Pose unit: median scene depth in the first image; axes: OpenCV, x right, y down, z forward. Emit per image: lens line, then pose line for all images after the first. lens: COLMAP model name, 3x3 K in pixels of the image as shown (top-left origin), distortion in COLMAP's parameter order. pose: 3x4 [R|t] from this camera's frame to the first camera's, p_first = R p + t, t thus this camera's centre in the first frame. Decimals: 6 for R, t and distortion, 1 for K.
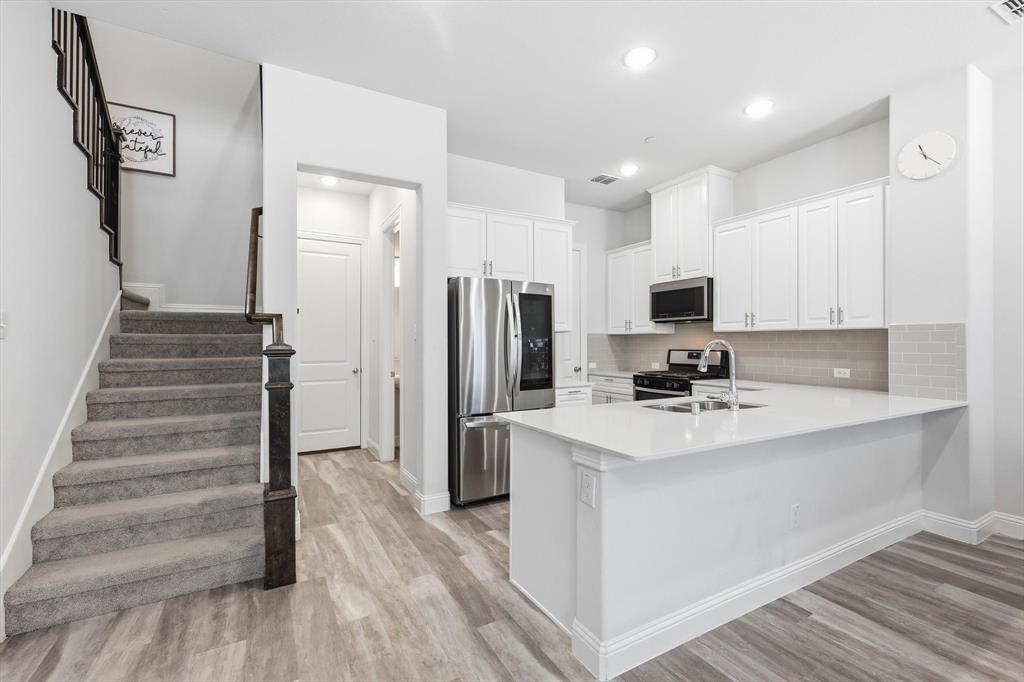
lens RADIAL K [[449.5, 0, 516.1], [0, 449.5, 338.8], [0, 0, 1]] dist [0.002776, 0.000562]
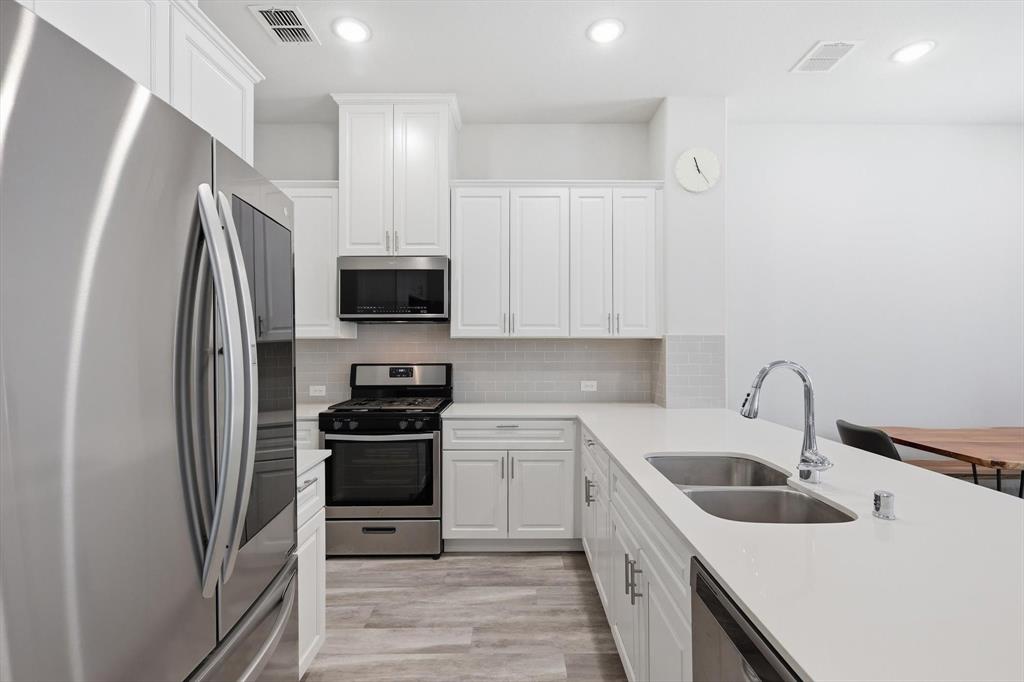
lens RADIAL K [[439.6, 0, 512.1], [0, 439.6, 340.0], [0, 0, 1]] dist [-0.019064, -0.000380]
pose [[0.489666, 0.008626, 0.871867, -0.130868], [-0.006681, 0.999959, -0.006141, -0.011224], [-0.871884, -0.002817, 0.489704, 0.749538]]
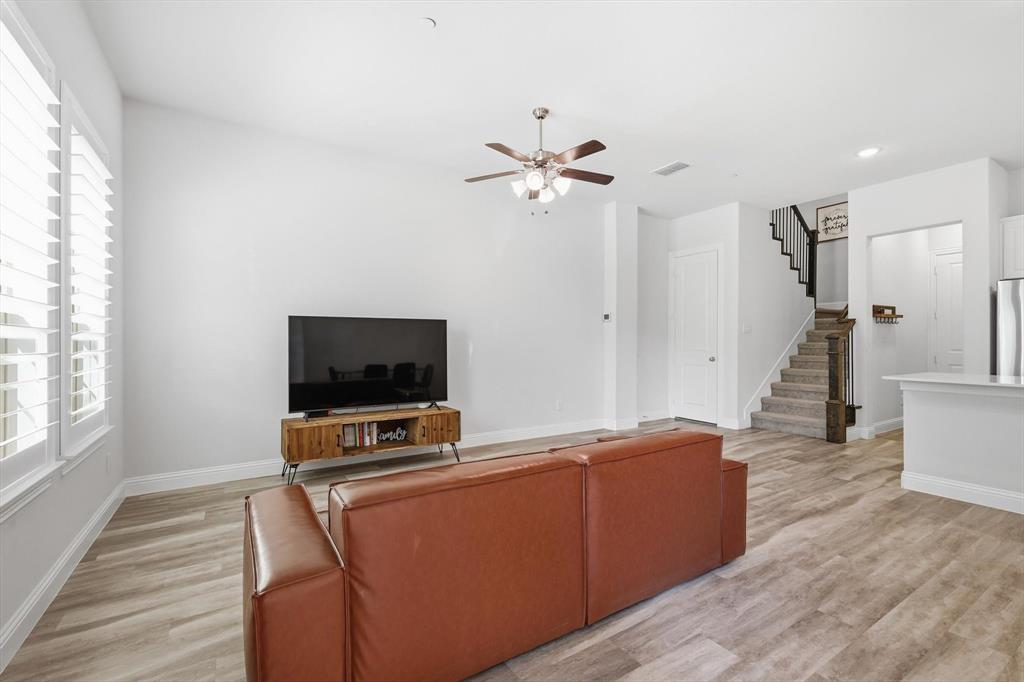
lens RADIAL K [[449.5, 0, 516.3], [0, 449.5, 338.6], [0, 0, 1]] dist [0.002776, 0.000562]
pose [[0.054239, -0.002662, -0.998524, 1.060965], [0.005746, 0.999981, -0.002354, 0.022072], [0.998511, -0.005610, 0.054254, -0.445675]]
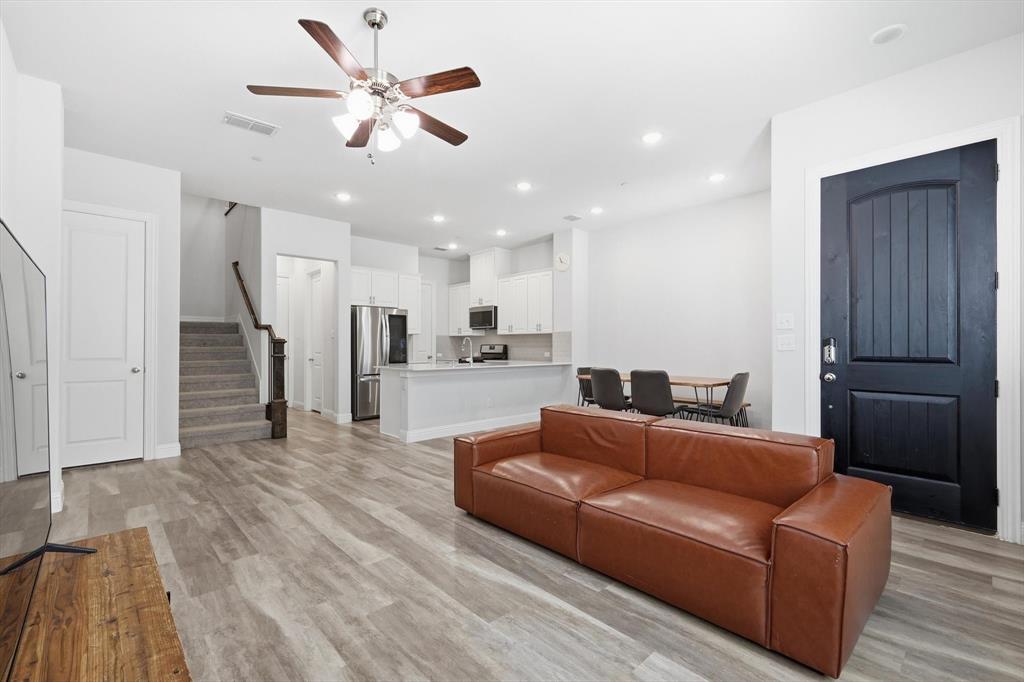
lens RADIAL K [[449.5, 0, 515.5], [0, 449.5, 338.4], [0, 0, 1]] dist [0.002776, 0.000562]
pose [[0.971964, 0.003626, 0.235102, 0.087293], [-0.001674, 0.999962, -0.008502, 0.020287], [-0.235124, 0.007870, 0.971934, -1.087322]]
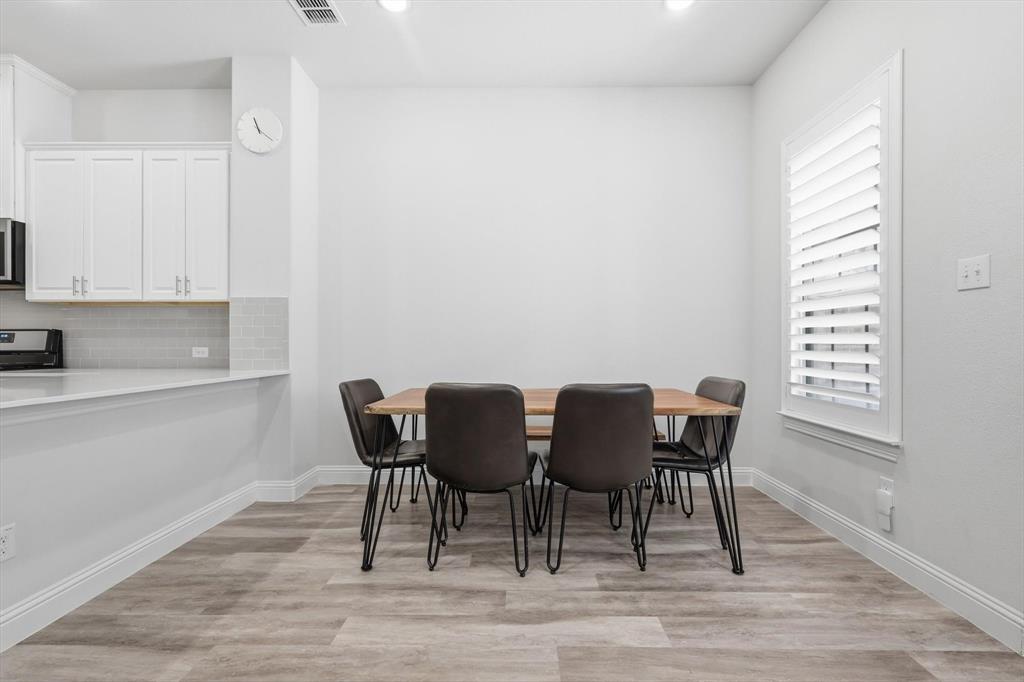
lens RADIAL K [[449.5, 0, 513.8], [0, 449.5, 346.6], [0, 0, 1]] dist [0.002776, 0.000562]
pose [[0.501911, -0.002734, 0.864915, 0.273199], [-0.007048, 0.999949, 0.007251, 0.056396], [-0.864891, -0.009735, 0.501866, -0.001602]]
